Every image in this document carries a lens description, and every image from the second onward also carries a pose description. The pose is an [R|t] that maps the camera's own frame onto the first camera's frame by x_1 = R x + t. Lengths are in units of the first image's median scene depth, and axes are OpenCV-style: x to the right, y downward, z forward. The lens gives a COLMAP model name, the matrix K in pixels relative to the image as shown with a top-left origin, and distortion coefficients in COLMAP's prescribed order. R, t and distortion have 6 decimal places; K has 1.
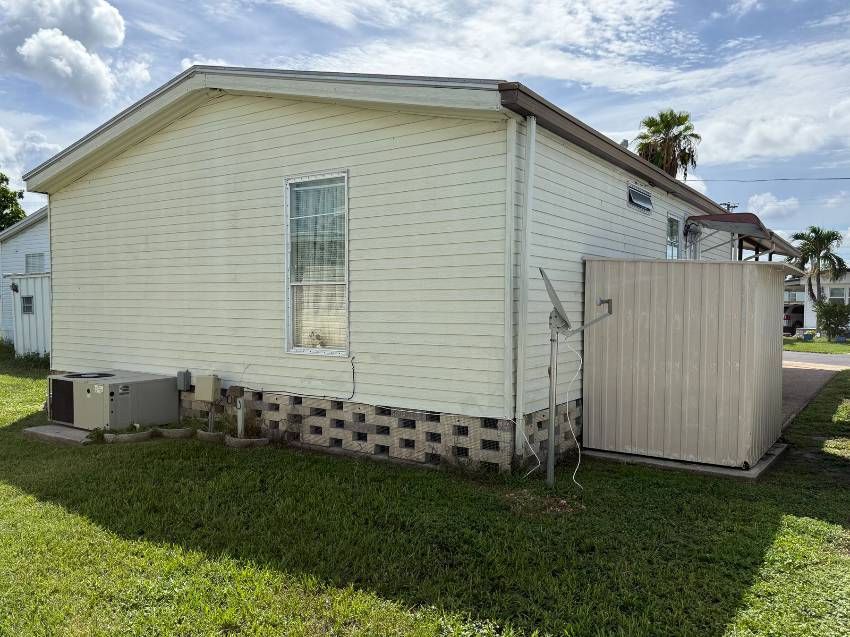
lens RADIAL K [[599.0, 0, 427.4], [0, 599.0, 323.3], [0, 0, 1]] dist [0.127999, -0.192350]
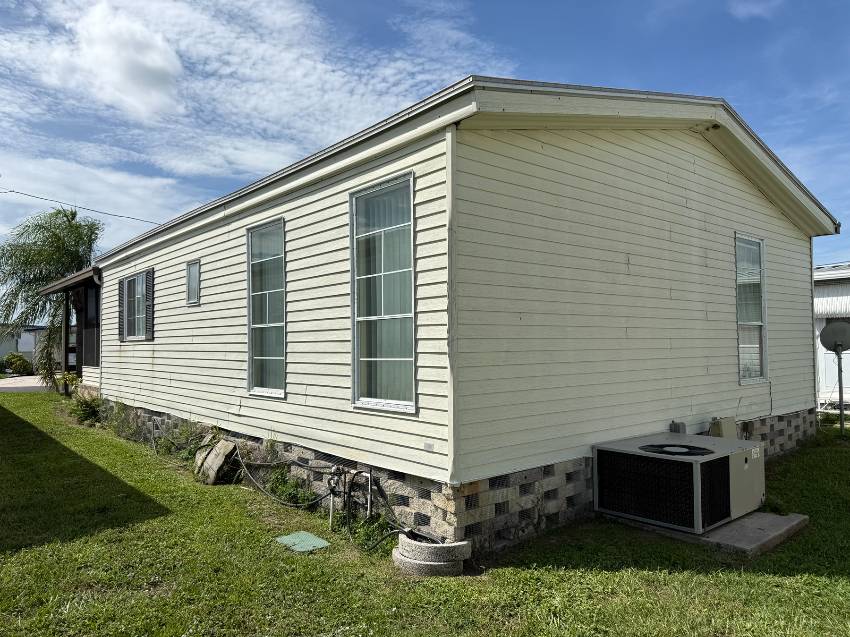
lens RADIAL K [[599.0, 0, 427.4], [0, 599.0, 323.3], [0, 0, 1]] dist [0.127999, -0.192350]
pose [[0.305999, 0.026685, 0.951658, -1.194466], [0.046126, 0.998018, -0.042816, -0.035041], [-0.950914, 0.056998, 0.304161, 0.966537]]
